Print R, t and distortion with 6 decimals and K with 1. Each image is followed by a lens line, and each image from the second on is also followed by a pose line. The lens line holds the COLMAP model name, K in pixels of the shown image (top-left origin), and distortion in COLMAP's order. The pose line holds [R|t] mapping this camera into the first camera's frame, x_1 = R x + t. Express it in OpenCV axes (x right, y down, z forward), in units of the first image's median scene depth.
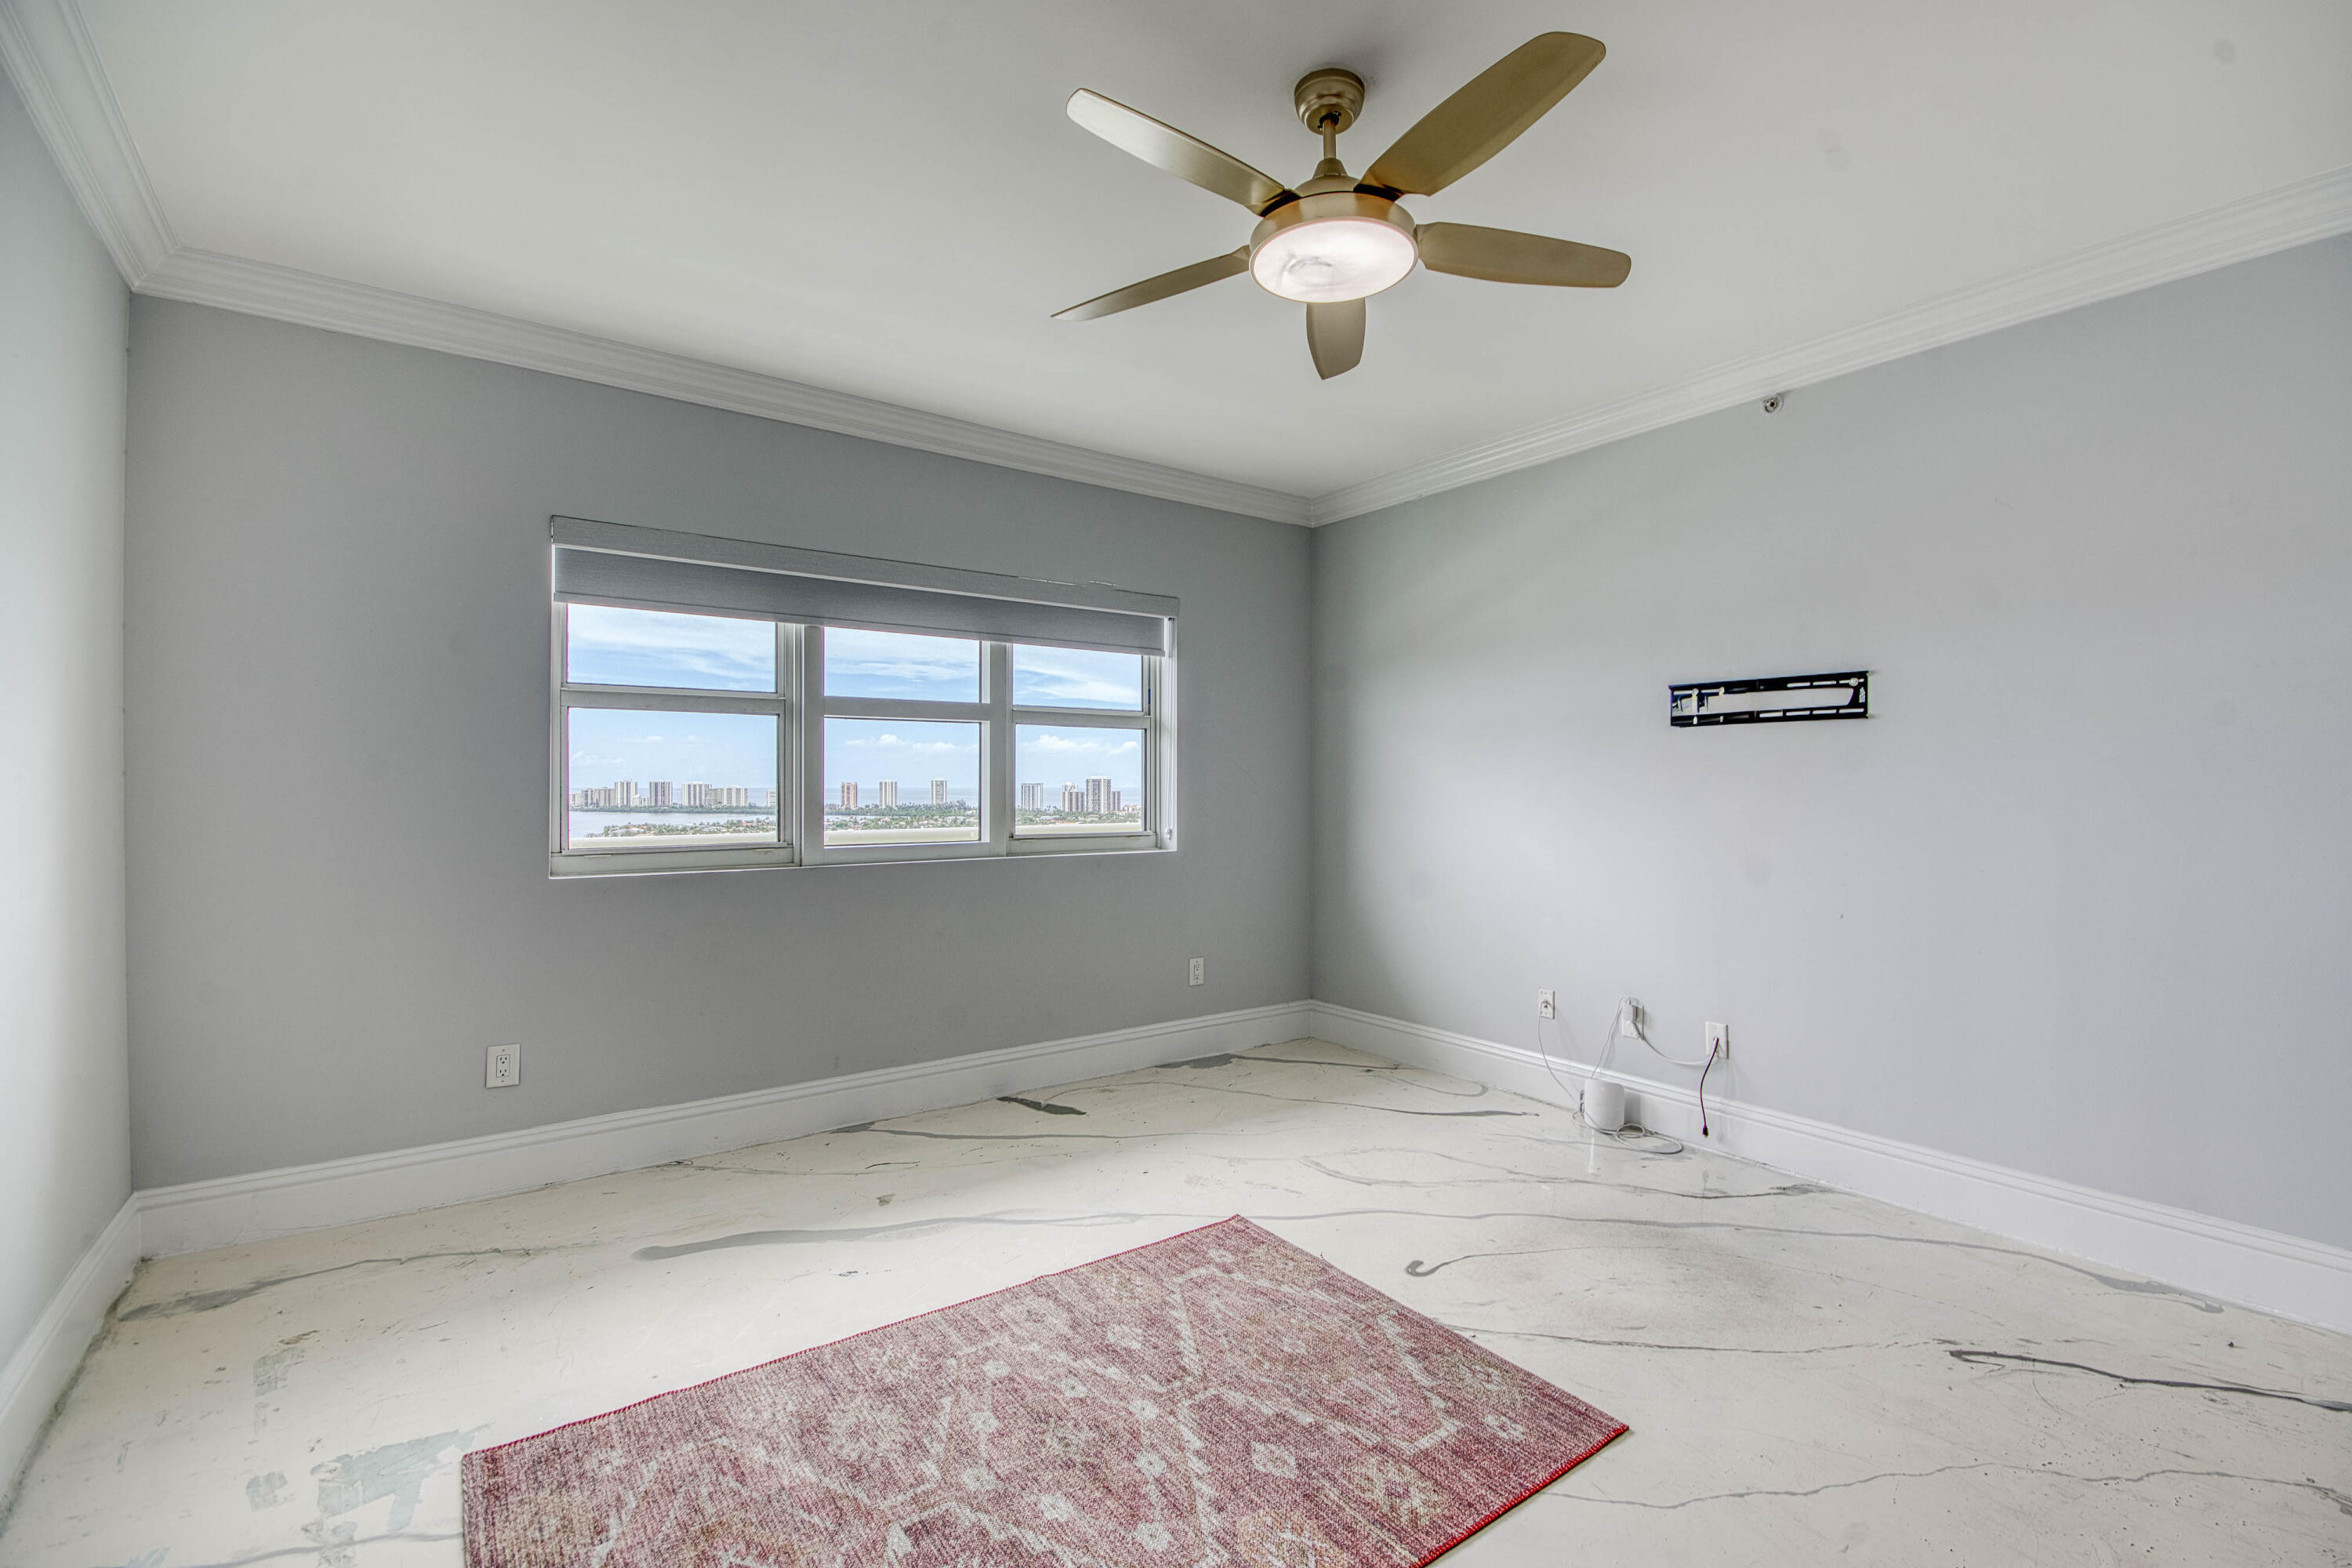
lens RADIAL K [[1043.6, 0, 1202.4], [0, 1043.6, 782.5], [0, 0, 1]] dist [0.006391, -0.010069]
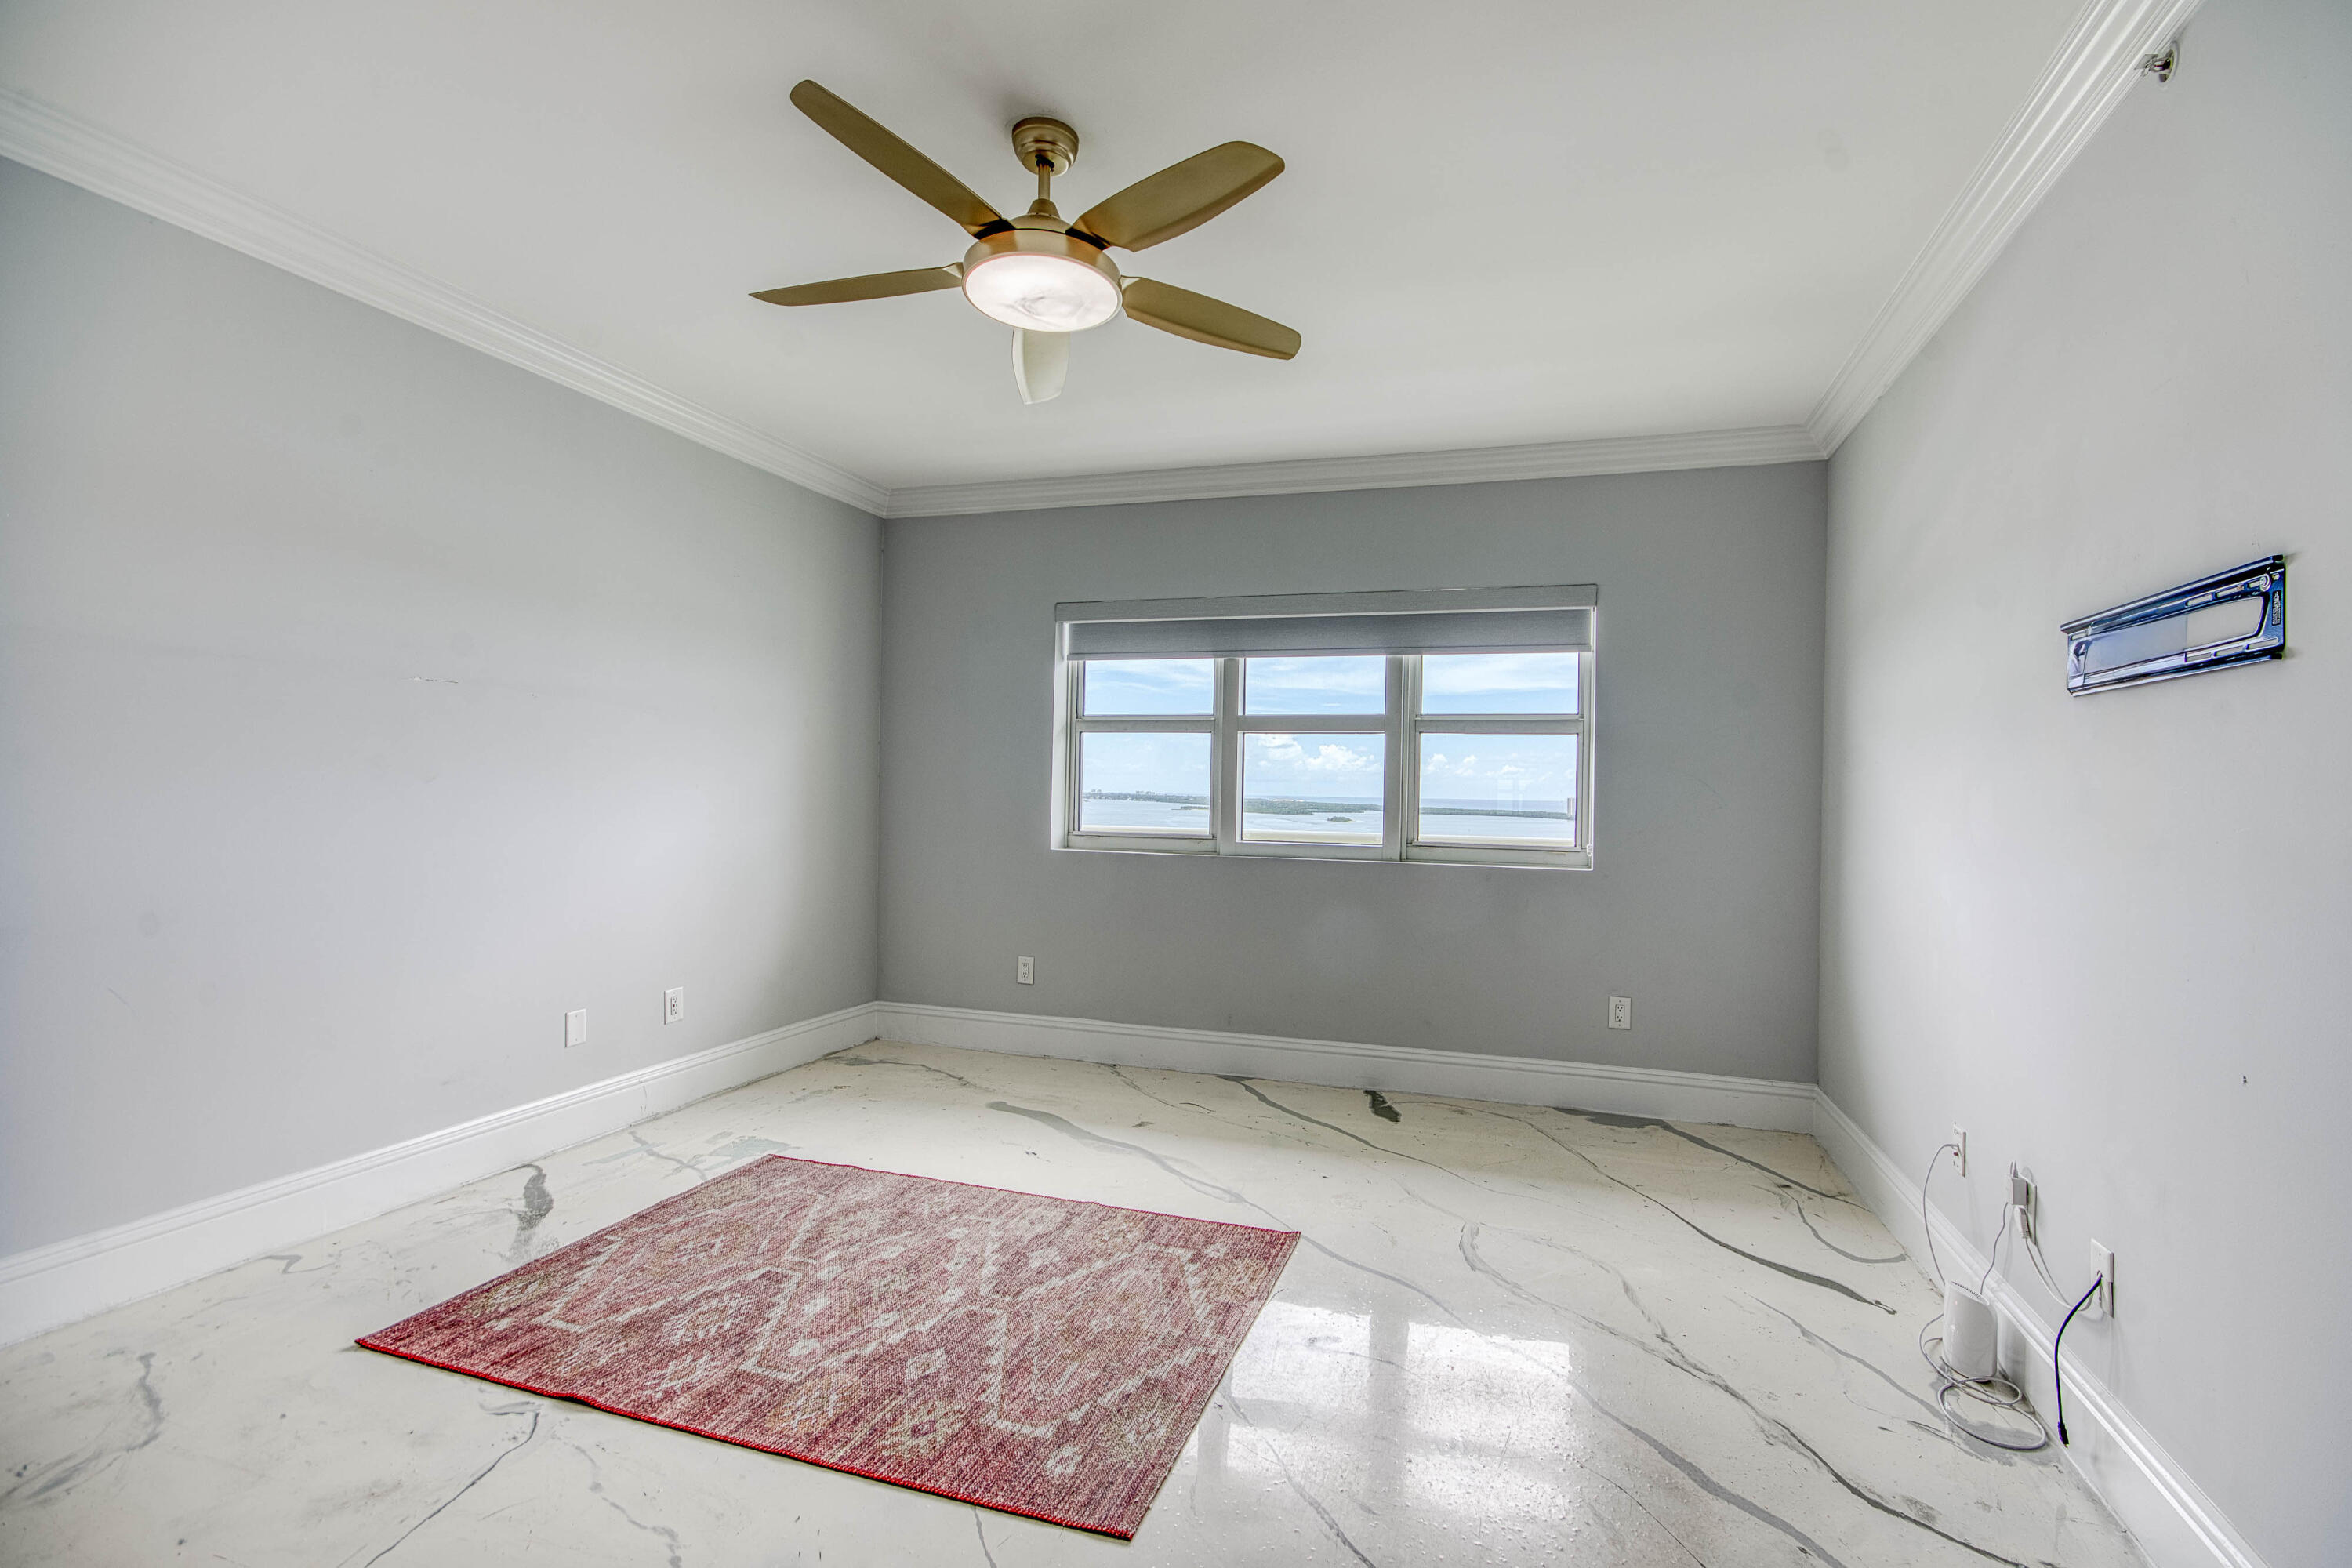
lens RADIAL K [[1043.6, 0, 1277.4], [0, 1043.6, 781.0], [0, 0, 1]] dist [0.006391, -0.010069]
pose [[0.594464, 0.002798, -0.804117, 0.737449], [-0.018734, 0.999771, -0.010371, 0.005774], [0.803904, 0.021229, 0.594380, 0.369051]]
